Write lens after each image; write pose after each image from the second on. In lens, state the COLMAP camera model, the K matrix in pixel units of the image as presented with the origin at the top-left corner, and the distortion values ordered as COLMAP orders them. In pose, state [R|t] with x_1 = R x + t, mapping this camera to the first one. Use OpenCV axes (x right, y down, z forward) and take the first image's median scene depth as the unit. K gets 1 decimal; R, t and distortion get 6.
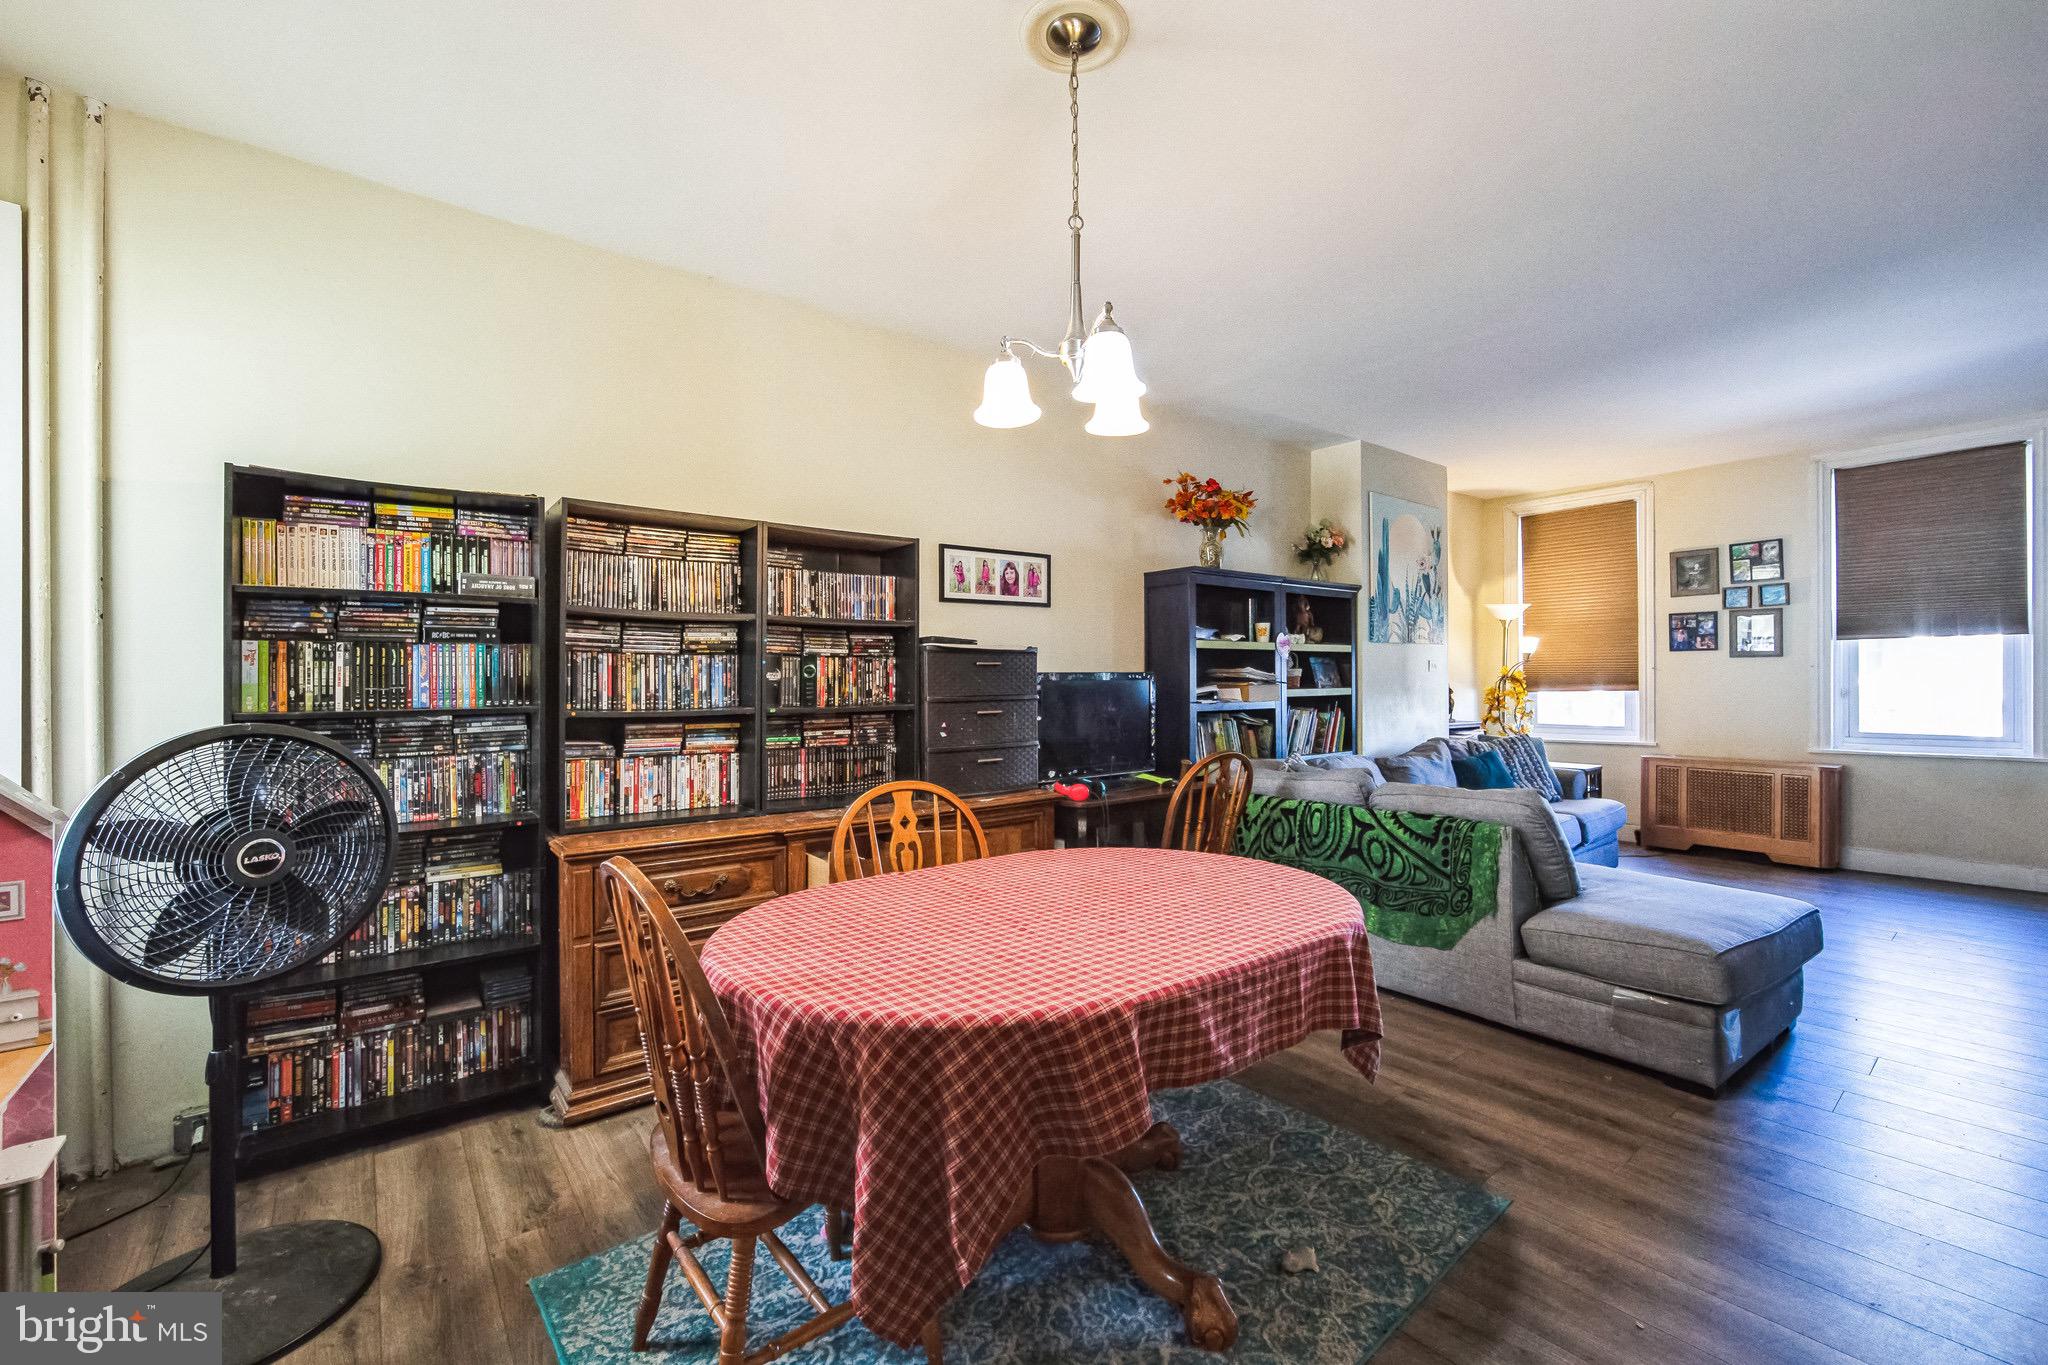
lens RADIAL K [[841.4, 0, 1016.9], [0, 841.4, 680.9], [0, 0, 1]] dist [-0.008035, 0.001712]
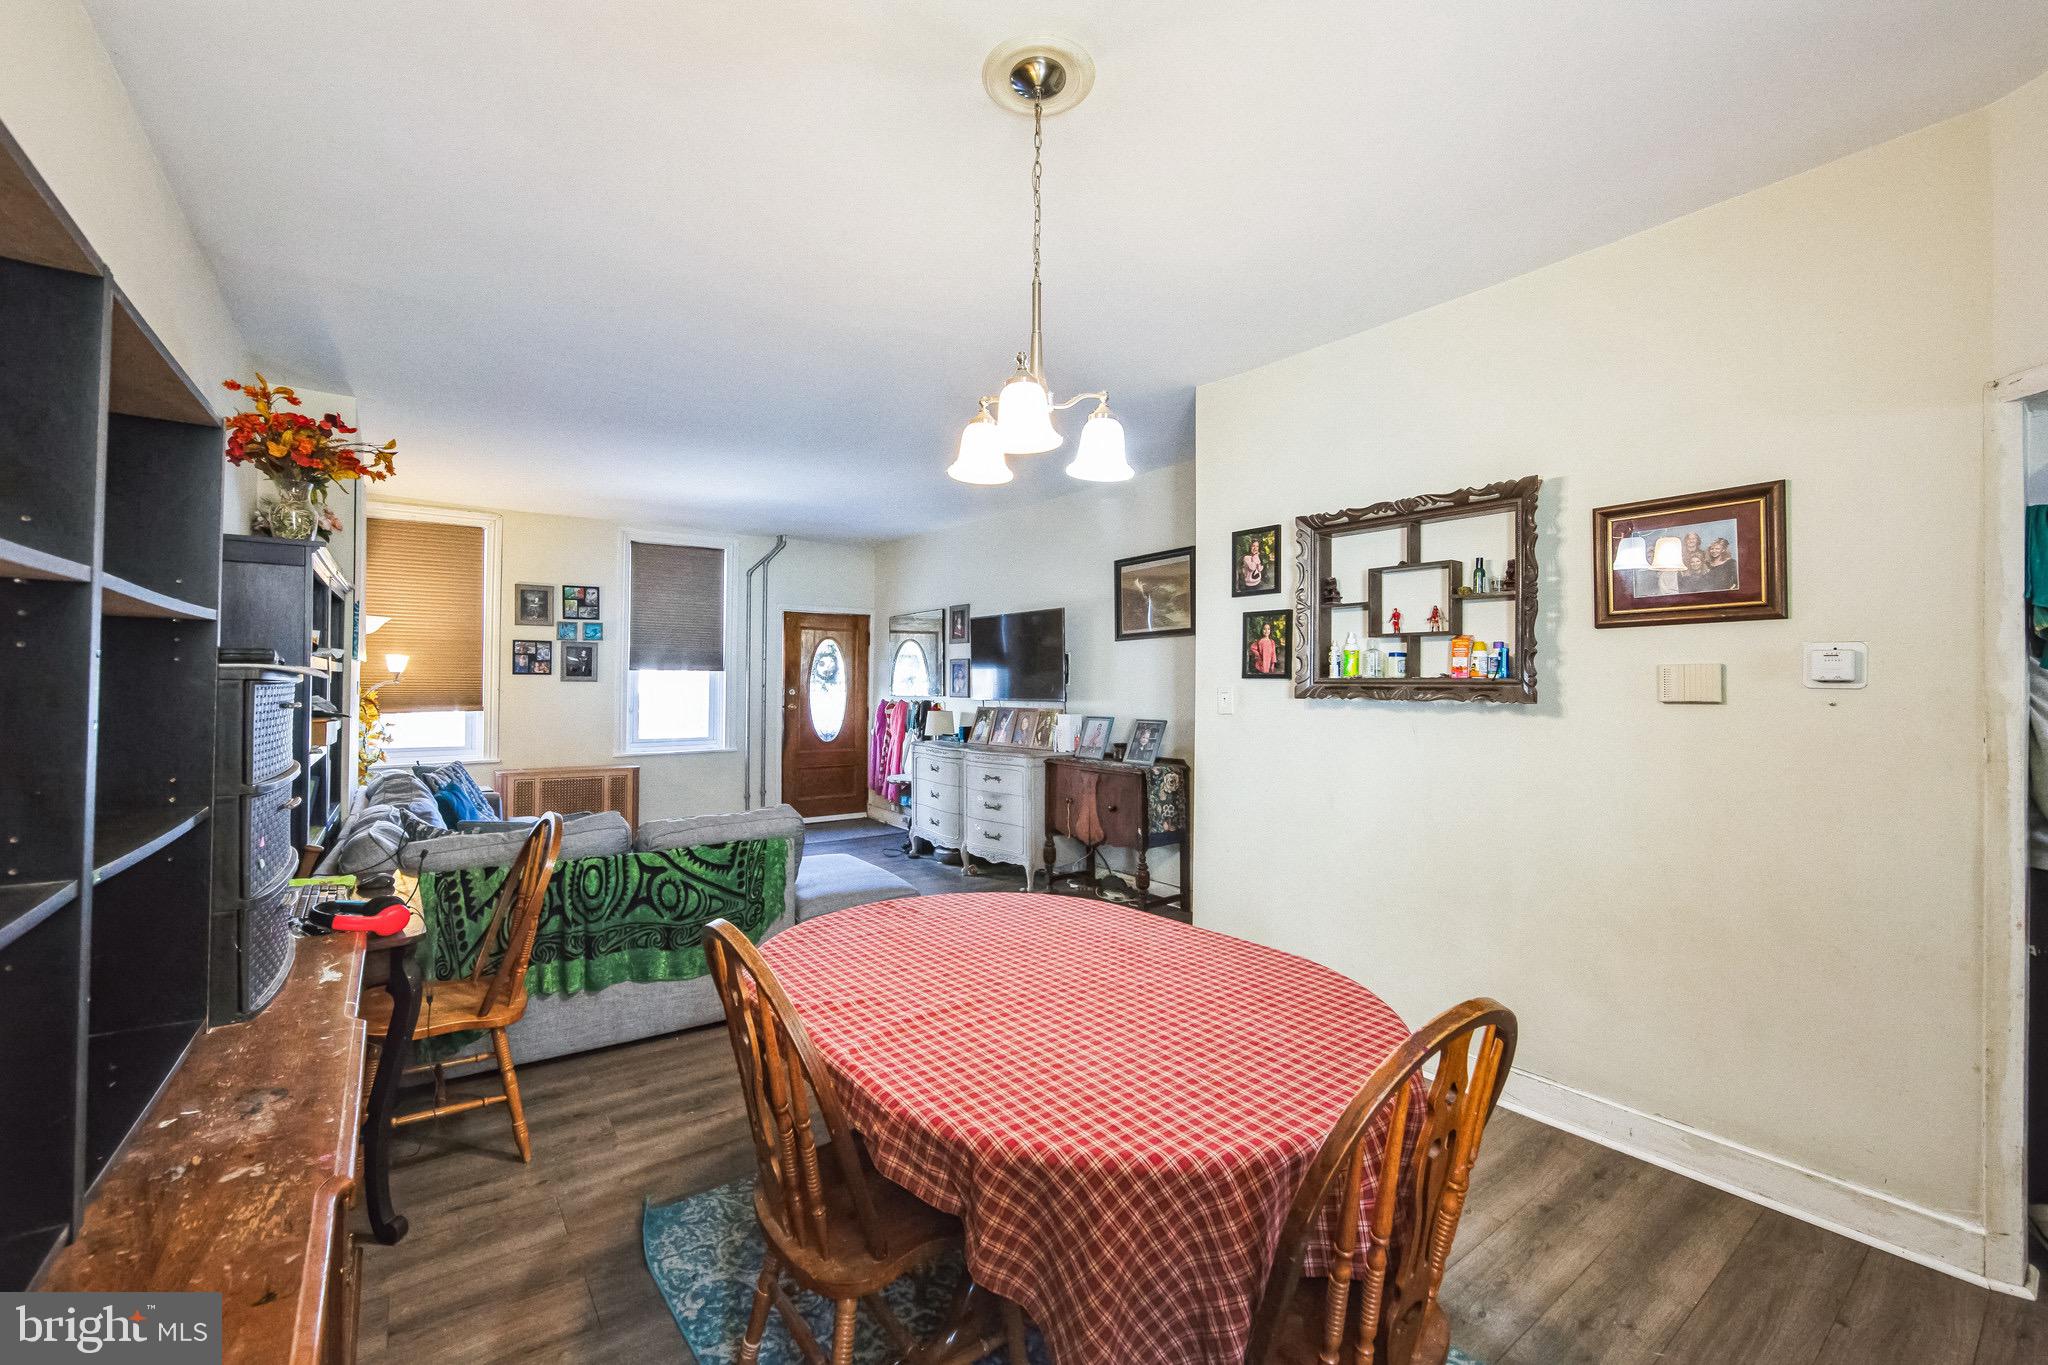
lens RADIAL K [[841.4, 0, 1016.9], [0, 841.4, 676.1], [0, 0, 1]] dist [-0.008035, 0.001712]
pose [[0.031455, 0.018540, 0.999333, -0.331532], [-0.006047, 0.999813, -0.018359, -0.019781], [-0.999487, -0.005466, 0.031561, 0.358439]]
